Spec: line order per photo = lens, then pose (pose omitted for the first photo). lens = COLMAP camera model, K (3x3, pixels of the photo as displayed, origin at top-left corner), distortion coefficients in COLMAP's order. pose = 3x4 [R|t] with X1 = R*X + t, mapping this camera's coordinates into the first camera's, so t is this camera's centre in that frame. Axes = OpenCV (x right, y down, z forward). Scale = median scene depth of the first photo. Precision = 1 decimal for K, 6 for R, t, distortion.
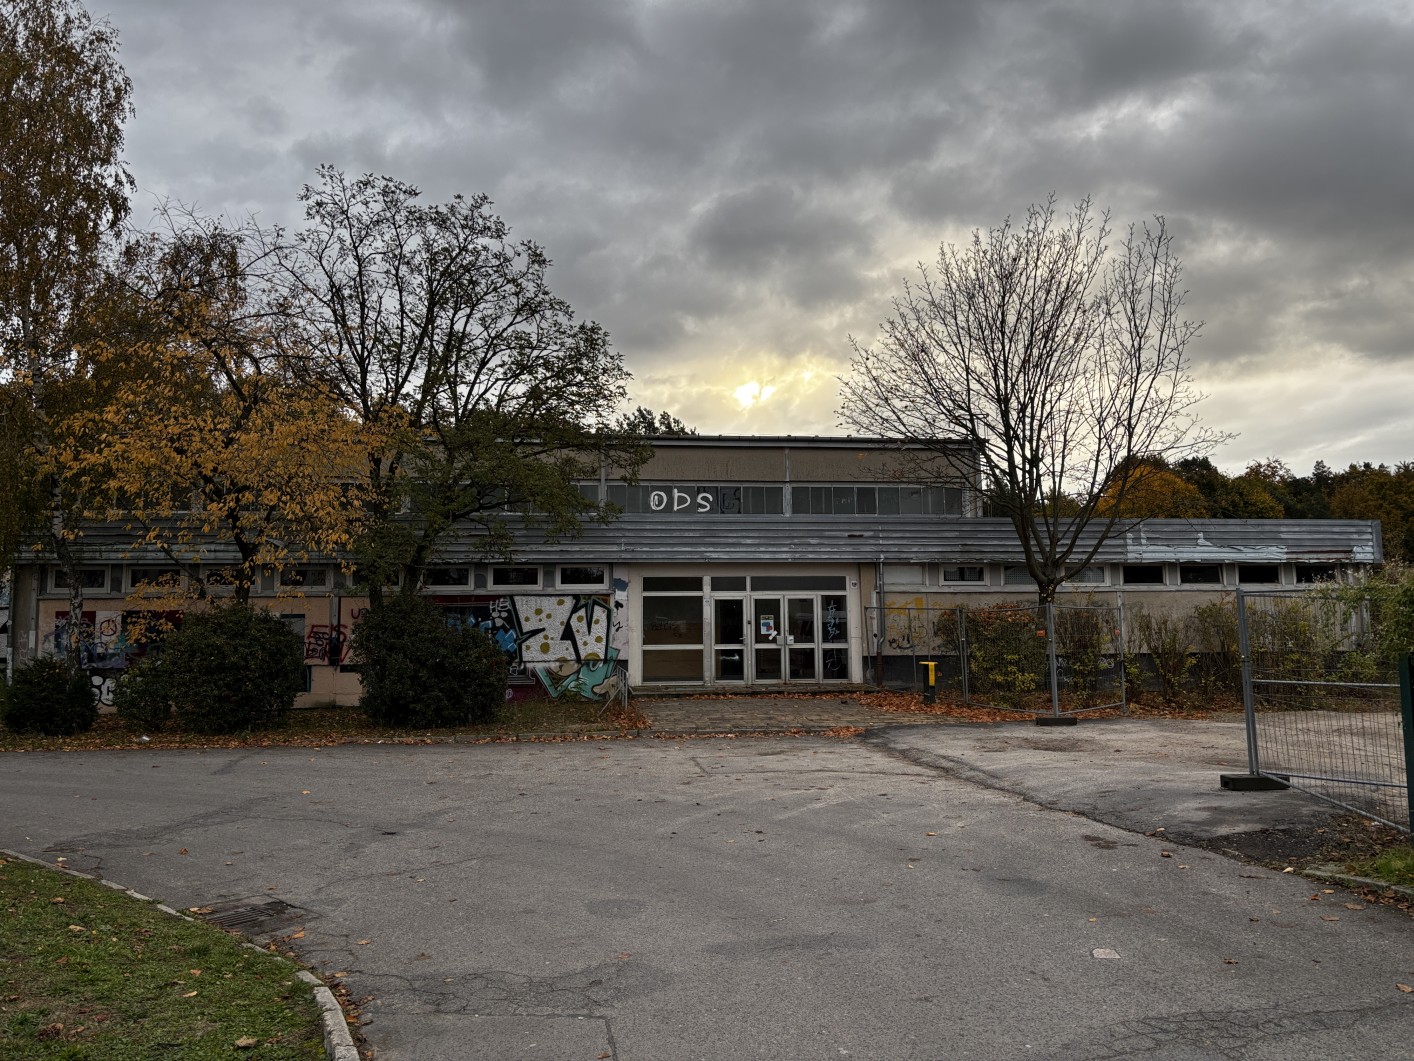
lens RADIAL K [[1067.2, 0, 697.0], [0, 1067.2, 521.7], [0, 0, 1]] dist [0.046238, -0.052606]
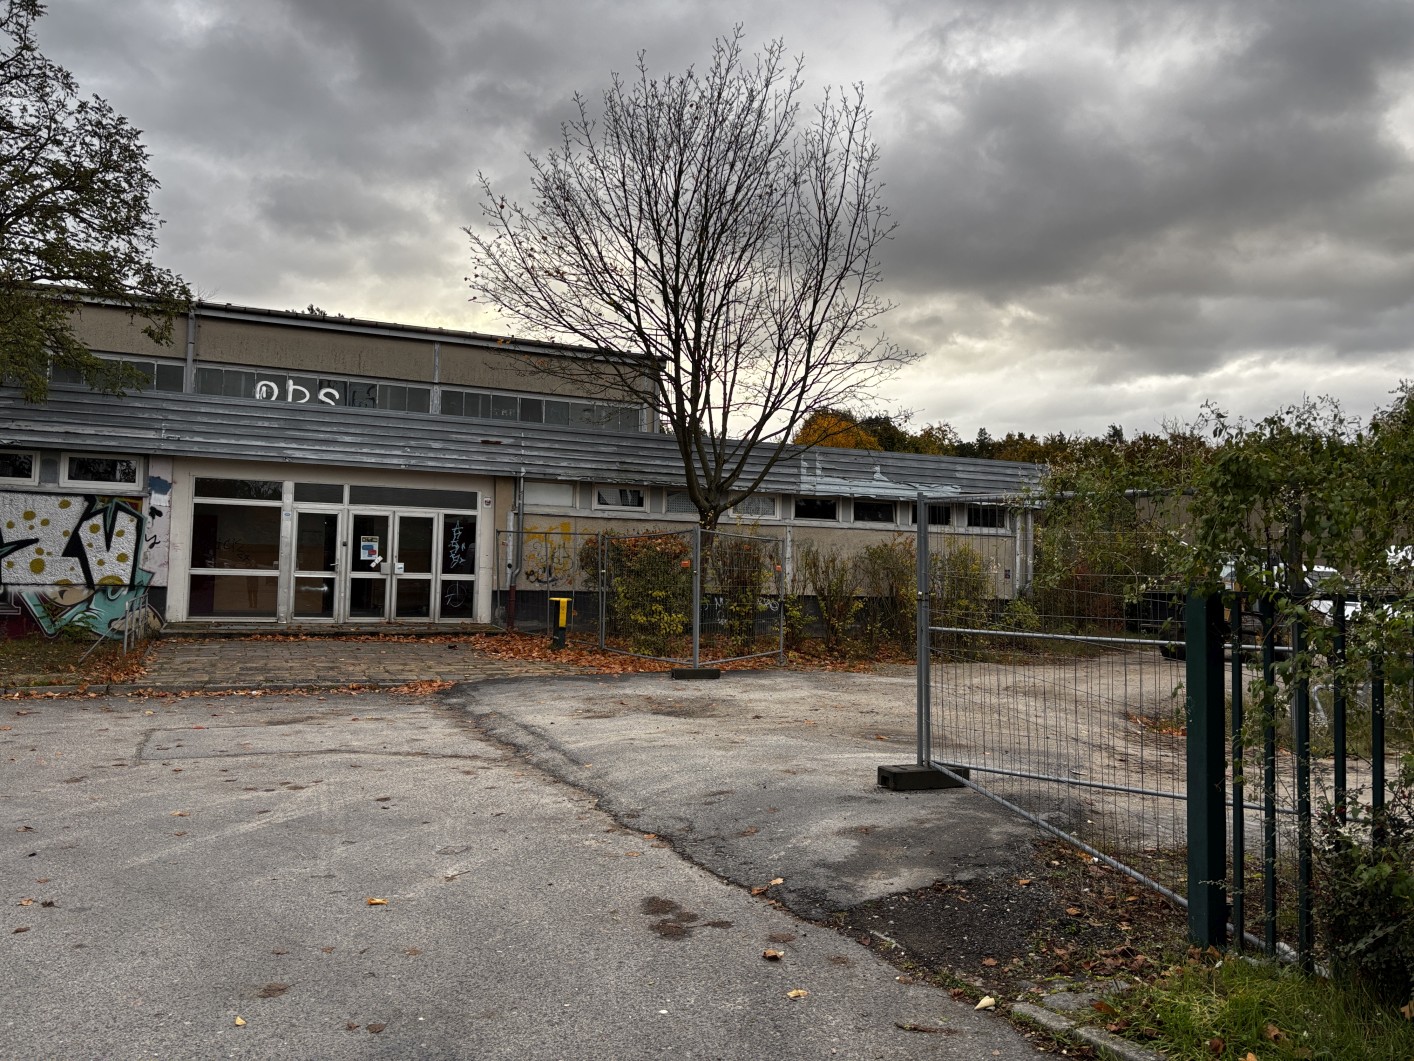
lens RADIAL K [[1067.2, 0, 700.8], [0, 1067.2, 518.4], [0, 0, 1]] dist [0.046238, -0.052606]
pose [[0.961281, 0.047608, 0.271428, 0.088678], [-0.061606, 0.997162, 0.043281, 0.027114], [-0.268597, -0.058326, 0.961485, 0.183756]]
